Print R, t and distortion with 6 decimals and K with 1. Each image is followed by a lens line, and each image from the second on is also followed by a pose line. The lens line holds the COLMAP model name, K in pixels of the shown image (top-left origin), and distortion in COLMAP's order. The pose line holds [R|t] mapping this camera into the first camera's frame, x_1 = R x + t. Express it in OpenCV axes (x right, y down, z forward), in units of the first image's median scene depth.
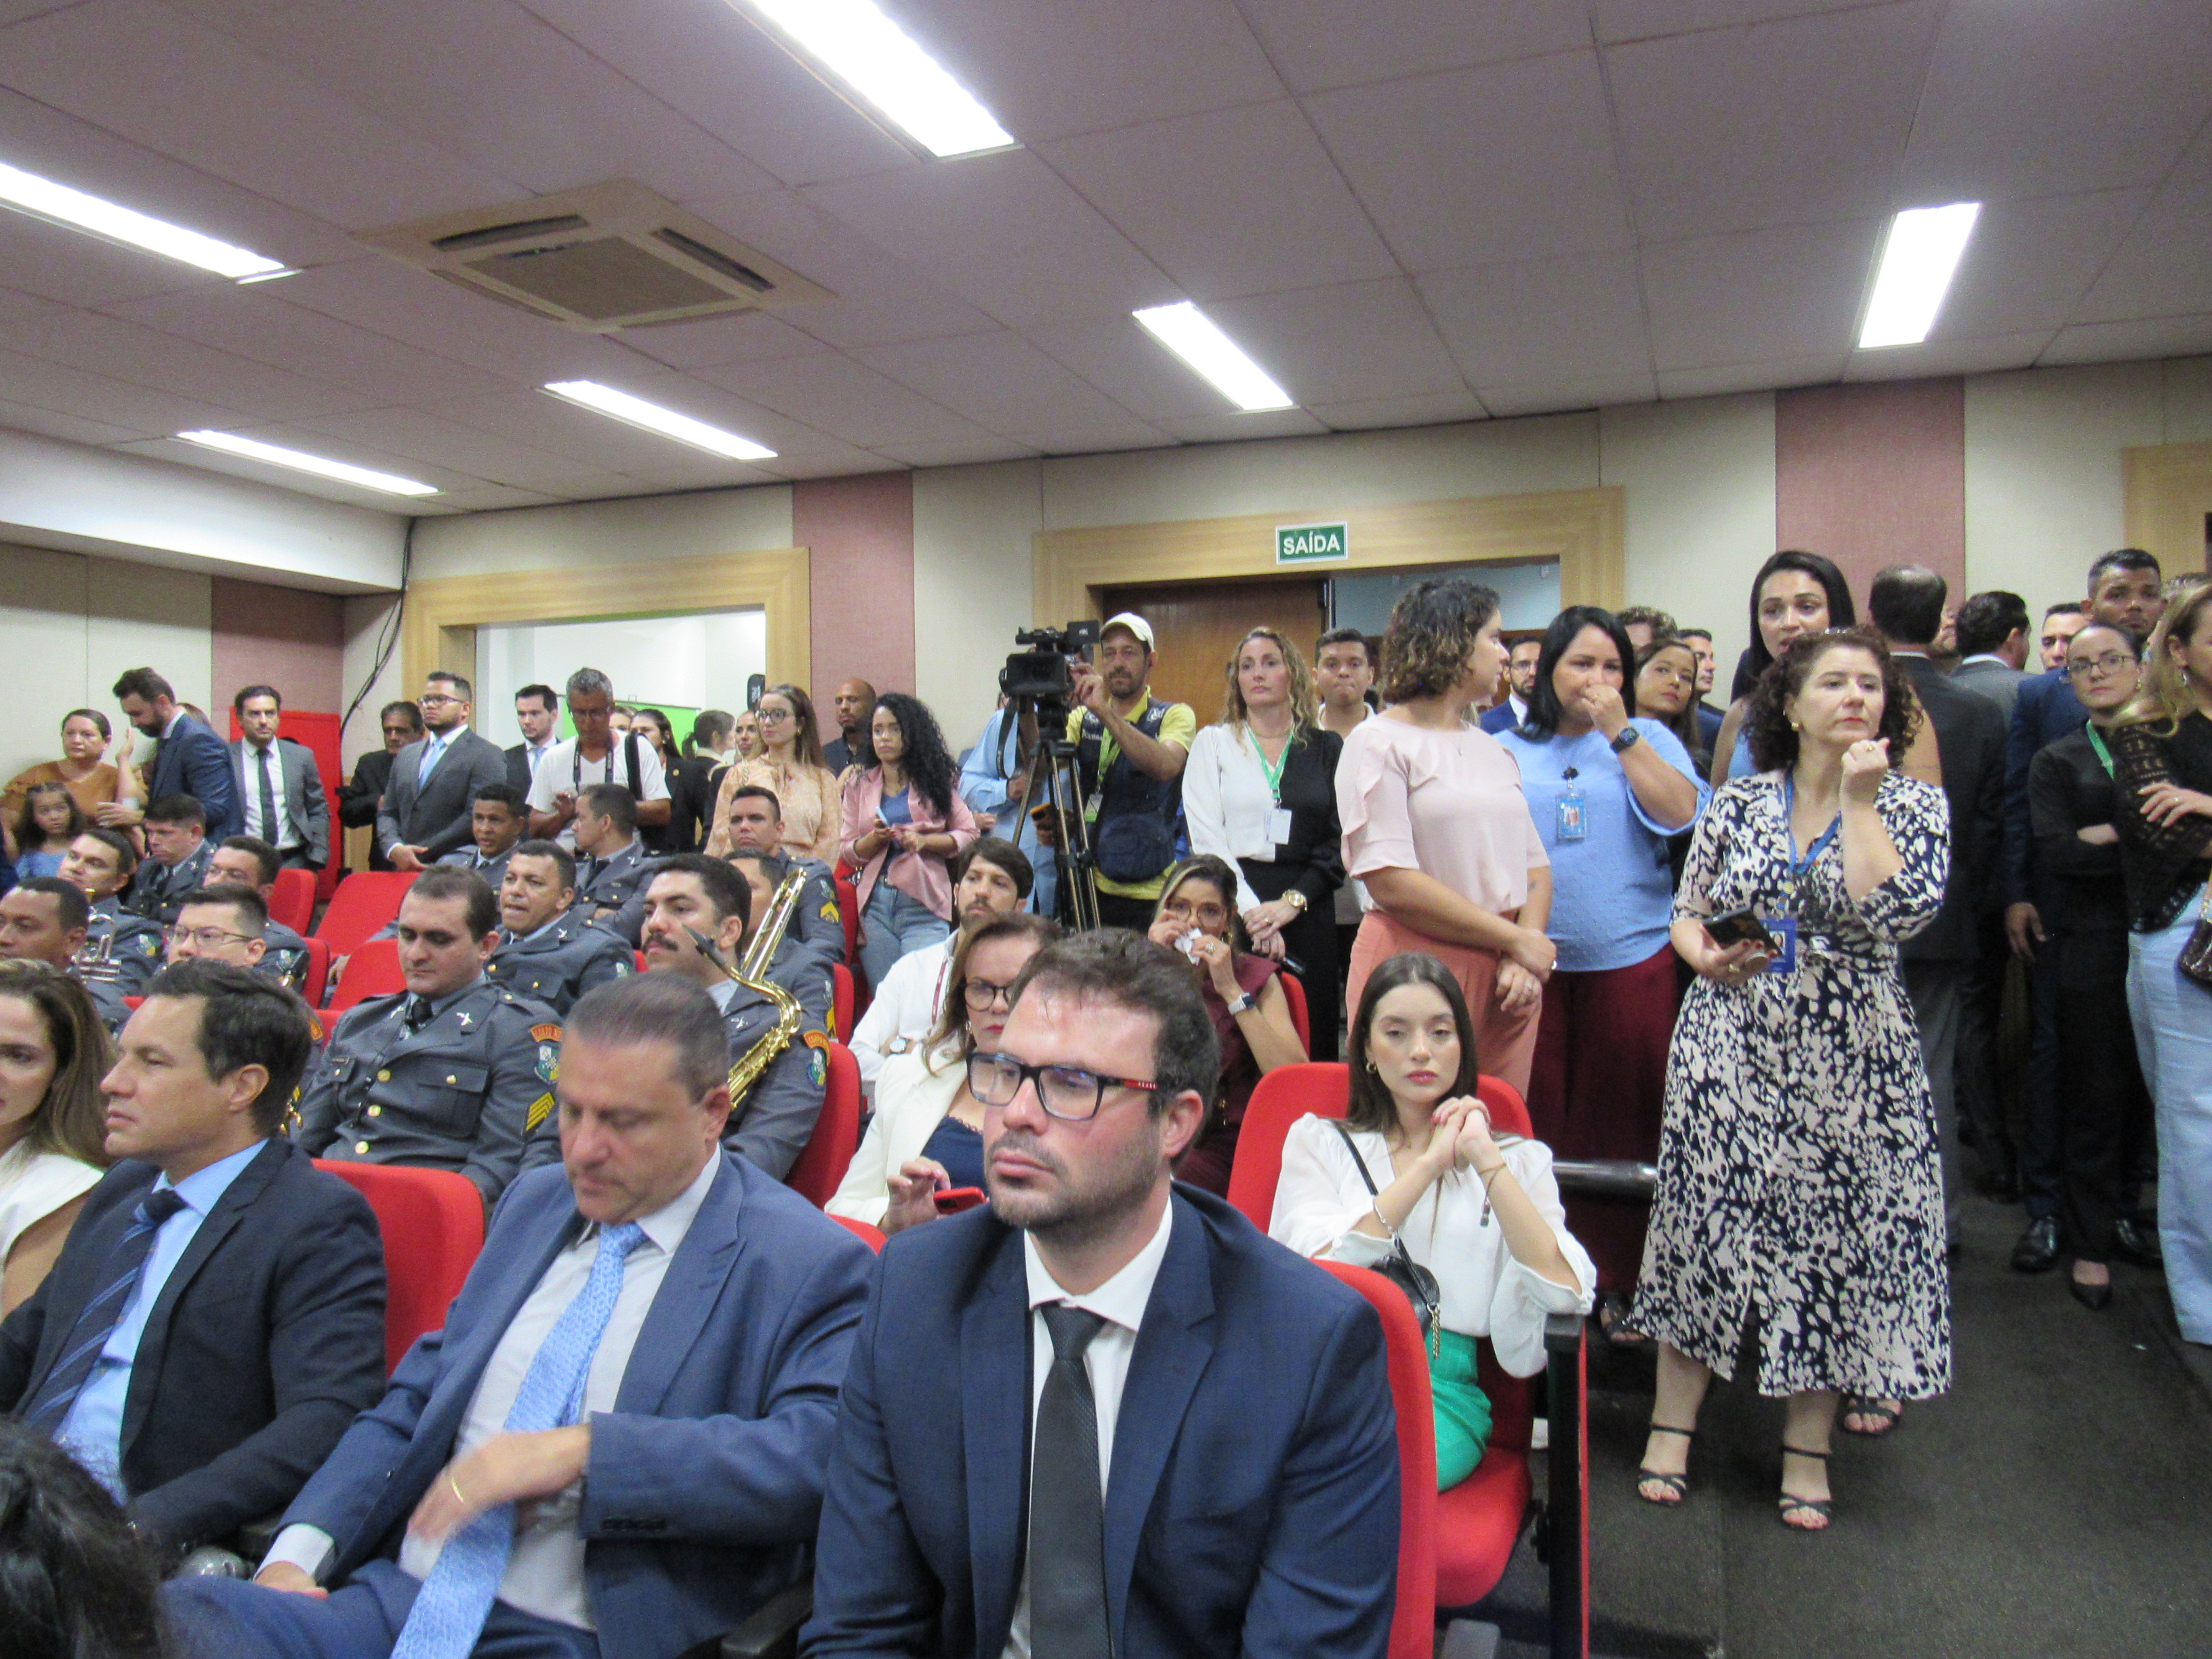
lens RADIAL K [[1606.4, 0, 1092.9], [0, 1606.4, 826.9], [0, 0, 1]] dist [-0.017033, 0.001245]
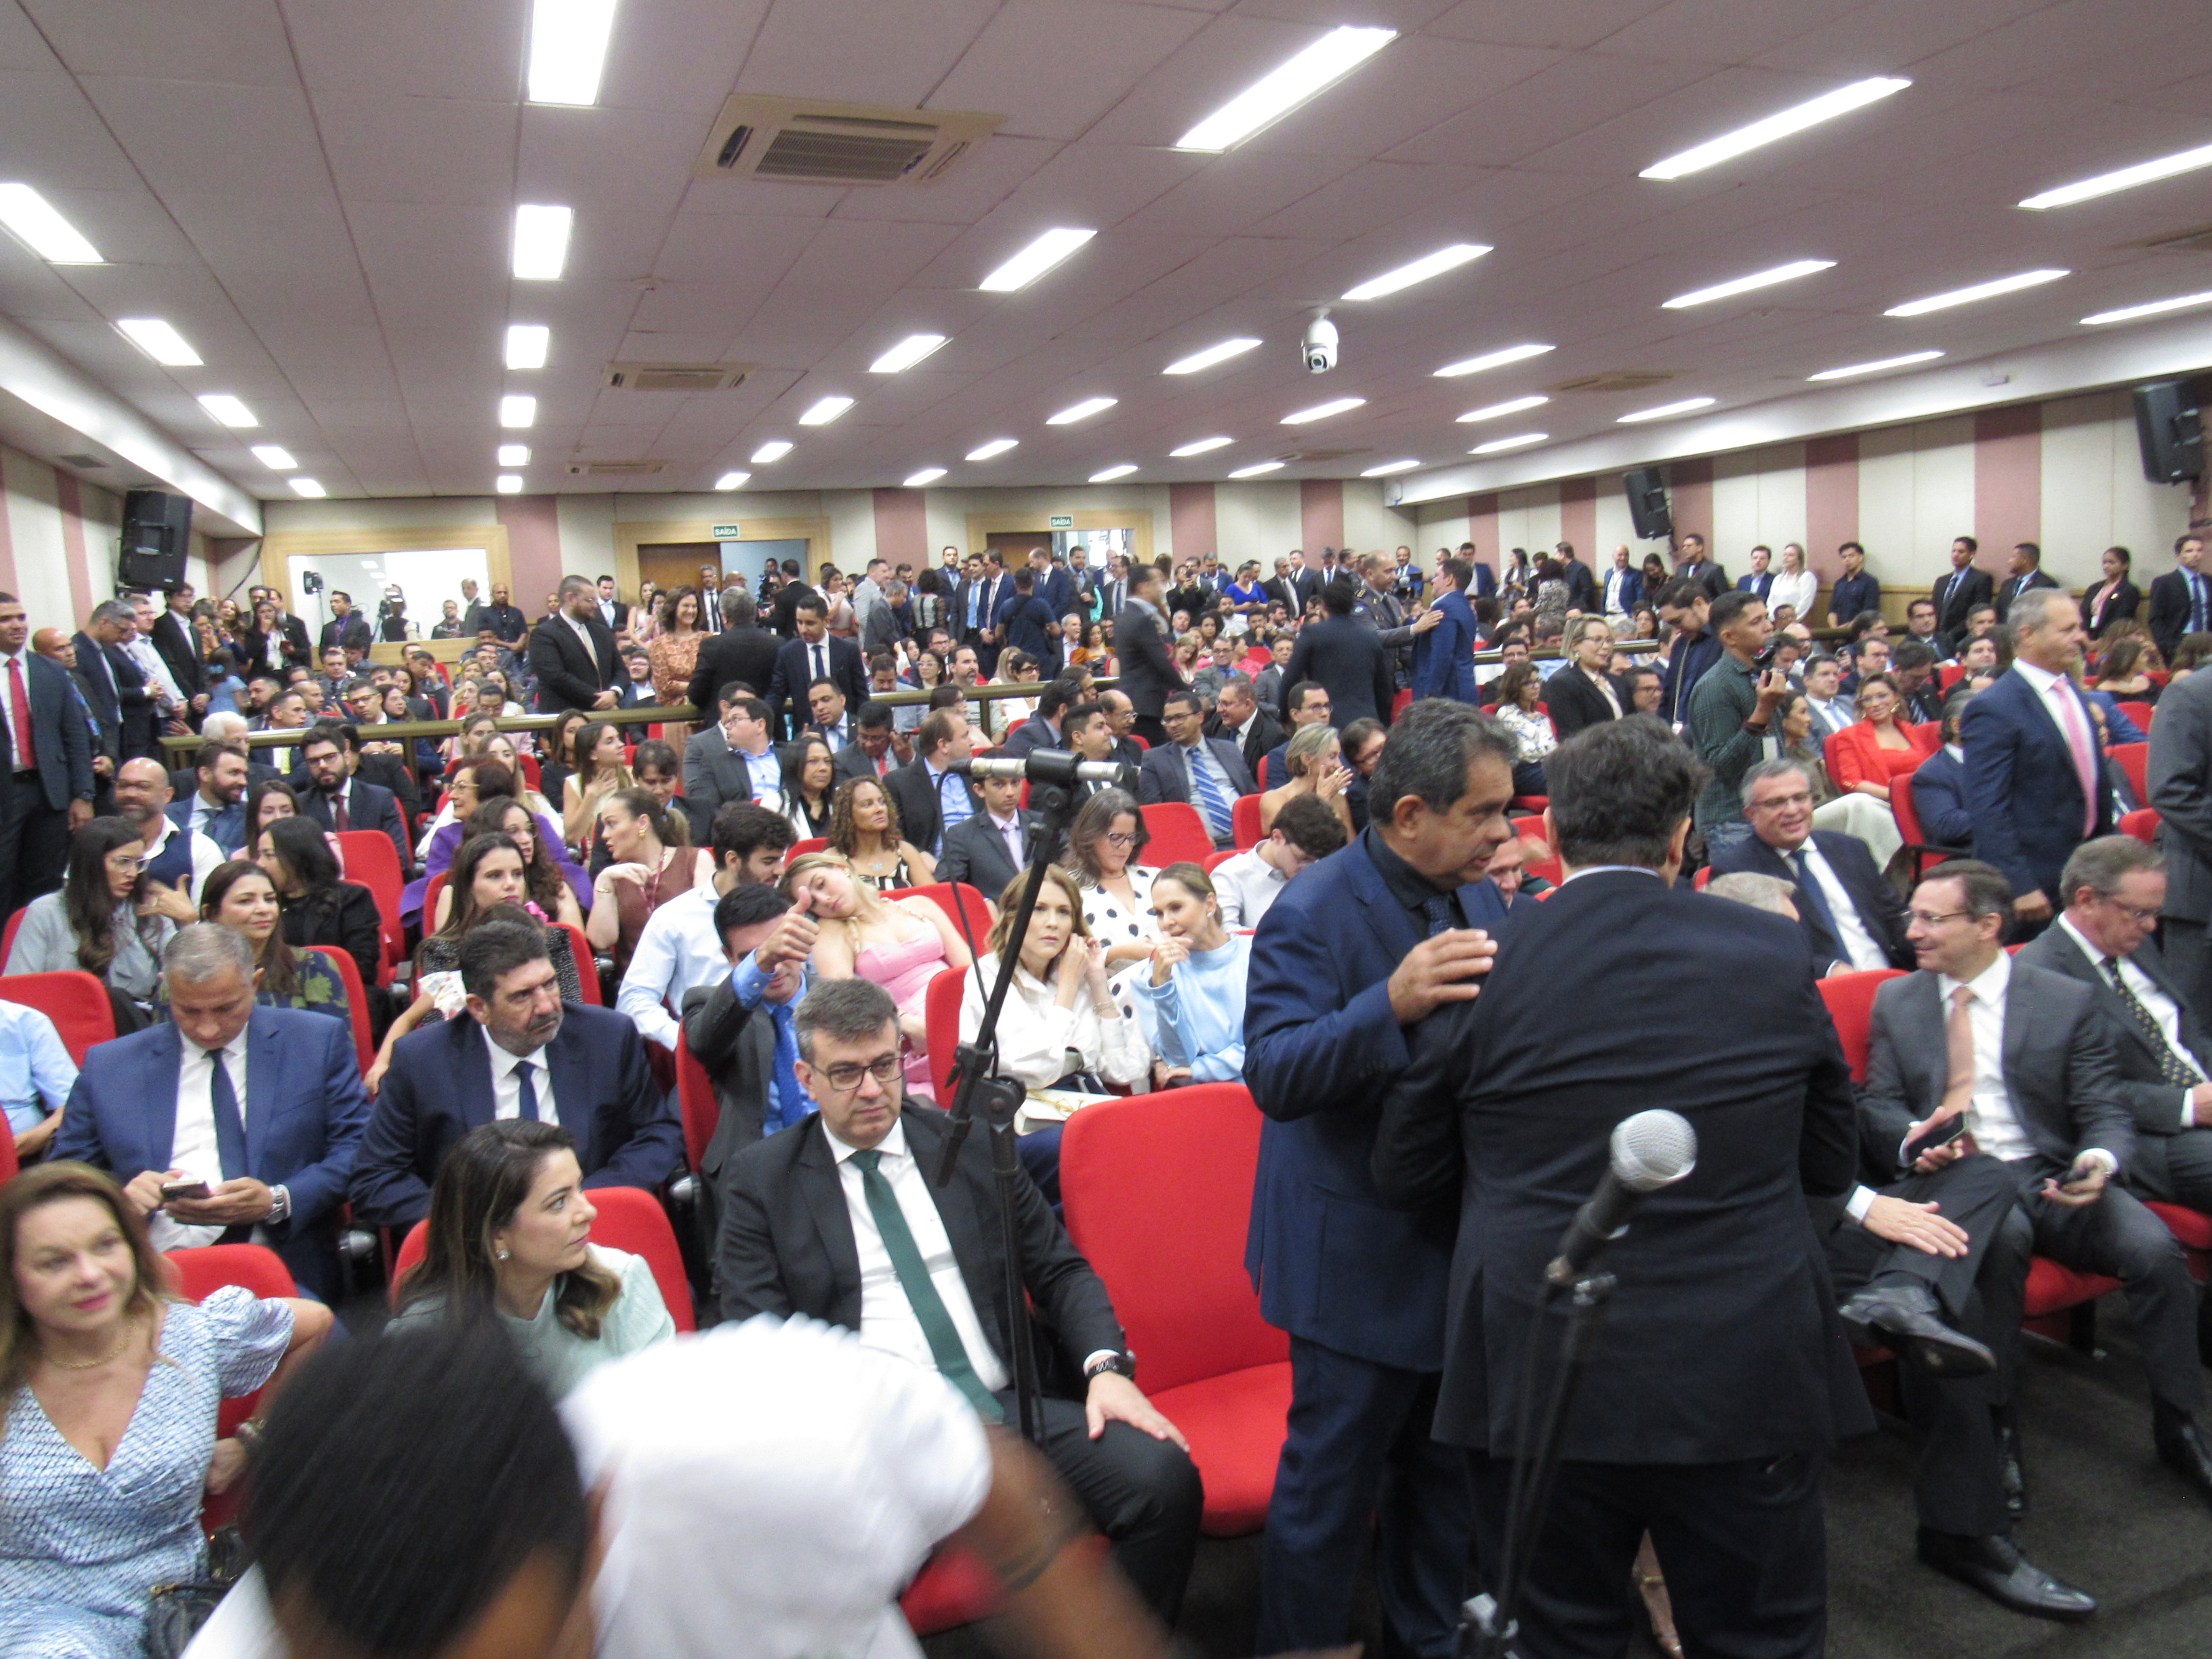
lens RADIAL K [[1606.4, 0, 1101.3], [0, 1606.4, 821.8], [0, 0, 1]] dist [-0.017033, 0.001245]
pose [[0.734642, -0.113332, 0.668923, -2.345606], [0.052551, 0.992493, 0.110438, 0.090583], [-0.676417, -0.045979, 0.735082, -2.724883]]
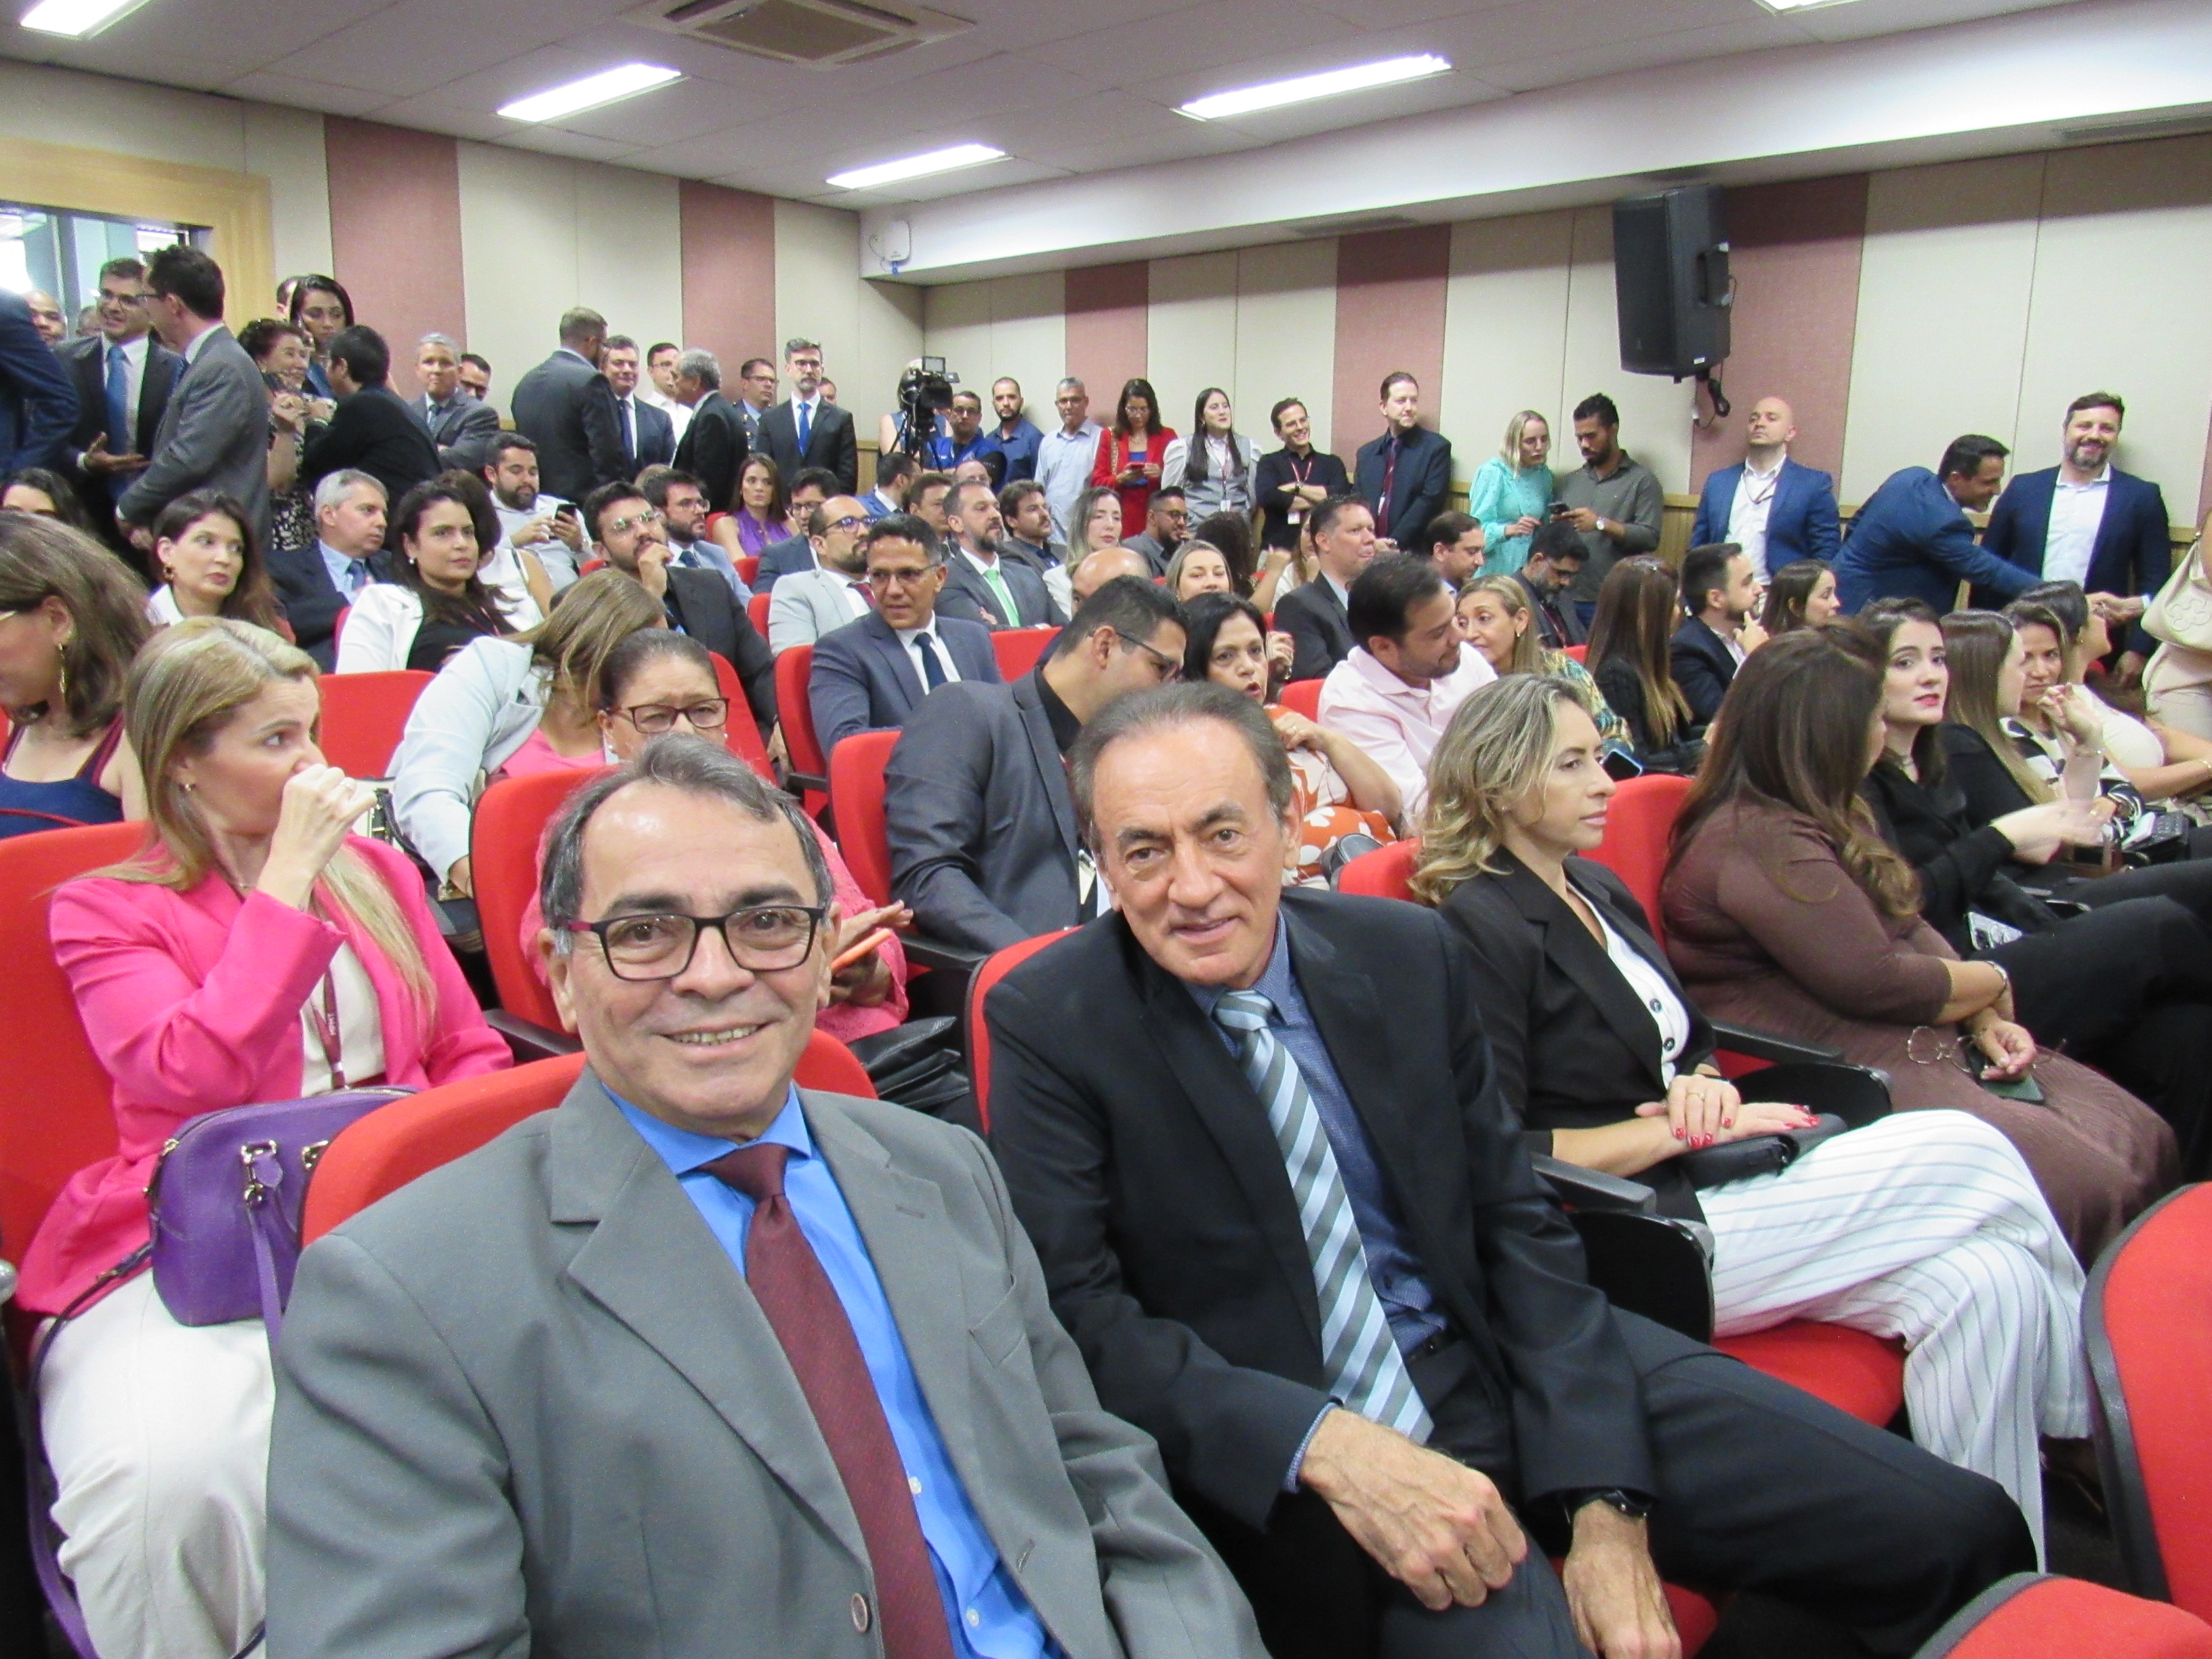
lens RADIAL K [[1606.4, 0, 1107.0], [0, 1606.4, 824.7], [0, 0, 1]] dist [-0.017033, 0.001245]
pose [[0.352225, -0.164279, 0.921385, 0.049865], [-0.011887, 0.983610, 0.179917, 0.051572], [-0.935840, -0.074324, 0.344500, -0.411934]]
